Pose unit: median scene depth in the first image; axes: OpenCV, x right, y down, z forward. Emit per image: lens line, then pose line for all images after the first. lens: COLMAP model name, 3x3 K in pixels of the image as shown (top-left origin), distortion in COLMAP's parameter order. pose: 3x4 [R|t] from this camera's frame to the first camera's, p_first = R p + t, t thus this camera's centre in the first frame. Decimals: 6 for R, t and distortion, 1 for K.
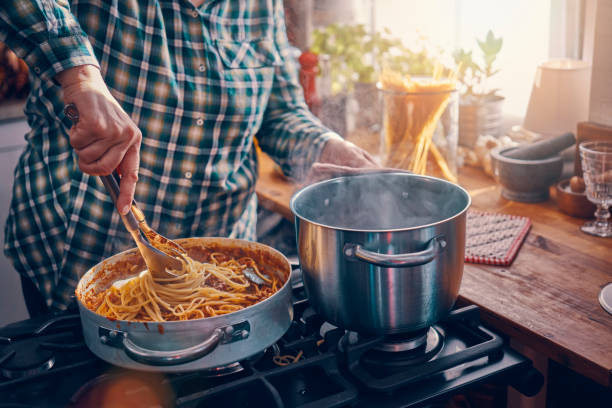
lens RADIAL K [[881.2, 0, 311.8], [0, 881.2, 204.1], [0, 0, 1]] dist [0.038378, 0.000000]
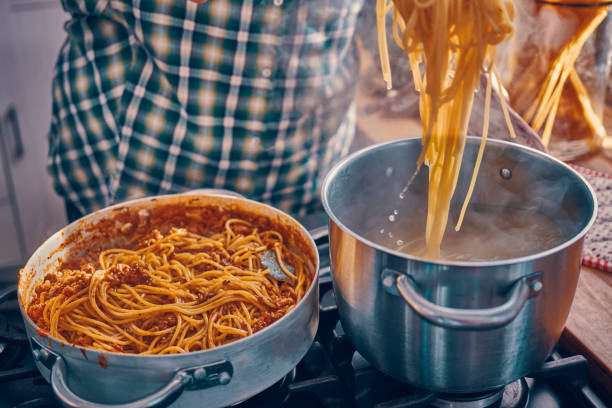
lens RADIAL K [[881.2, 0, 305.9], [0, 881.2, 204.9], [0, 0, 1]] dist [0.038378, 0.000000]
pose [[0.978668, 0.119657, -0.167004, 0.069940], [-0.087218, 0.977980, 0.189602, -0.099746], [0.186014, -0.170992, 0.967554, 0.294562]]
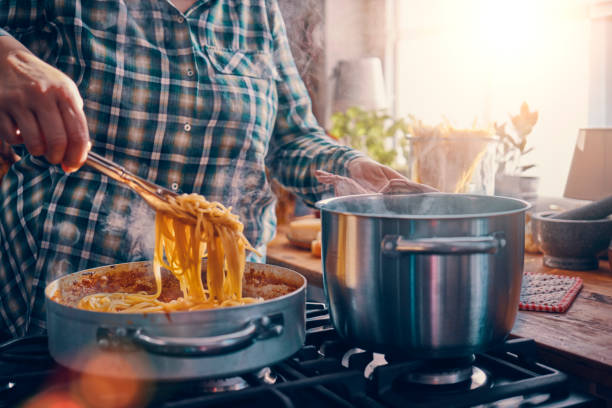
lens RADIAL K [[881.2, 0, 304.6], [0, 881.2, 204.8], [0, 0, 1]] dist [0.038378, 0.000000]
pose [[0.999020, 0.041612, -0.015104, -0.017636], [-0.043822, 0.977938, -0.204246, 0.156208], [0.006272, 0.204708, 0.978803, 0.147186]]
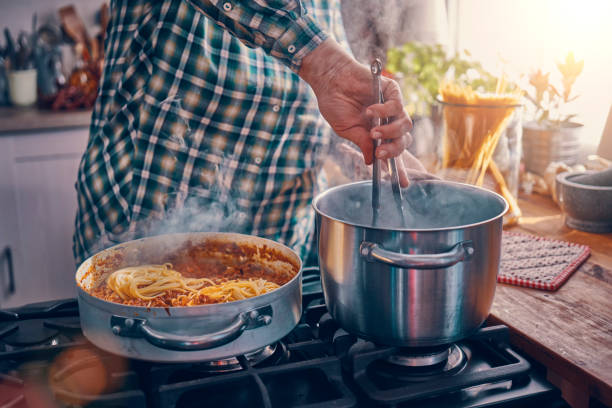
lens RADIAL K [[881.2, 0, 303.8], [0, 881.2, 208.8], [0, 0, 1]] dist [0.038378, 0.000000]
pose [[0.988071, 0.075038, -0.134478, 0.085177], [-0.081344, 0.995800, -0.042015, 0.045530], [0.130761, 0.052453, 0.990025, 0.056799]]
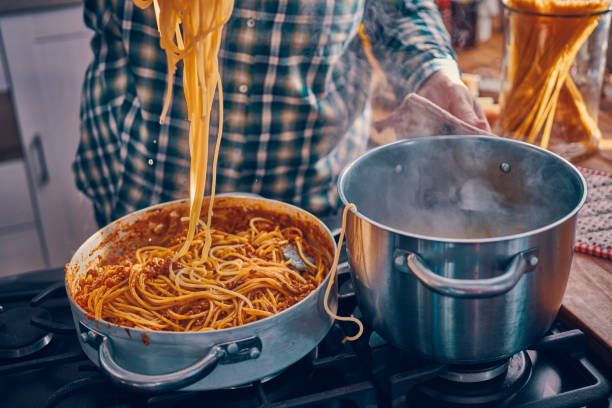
lens RADIAL K [[881.2, 0, 309.8], [0, 881.2, 207.6], [0, 0, 1]] dist [0.038378, 0.000000]
pose [[0.979431, 0.090795, -0.180199, 0.079717], [-0.061797, 0.985104, 0.160474, -0.084091], [0.192085, -0.146038, 0.970452, 0.227715]]
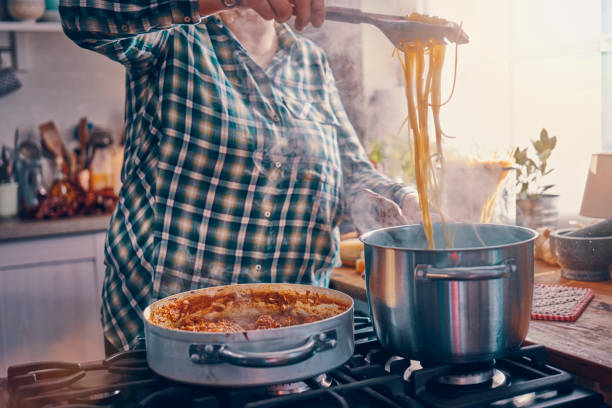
lens RADIAL K [[881.2, 0, 308.9], [0, 881.2, 207.0], [0, 0, 1]] dist [0.038378, 0.000000]
pose [[0.998331, 0.013254, -0.056218, -0.021046], [-0.024375, 0.979077, -0.202024, 0.155847], [0.052364, 0.203057, 0.977766, -0.019192]]
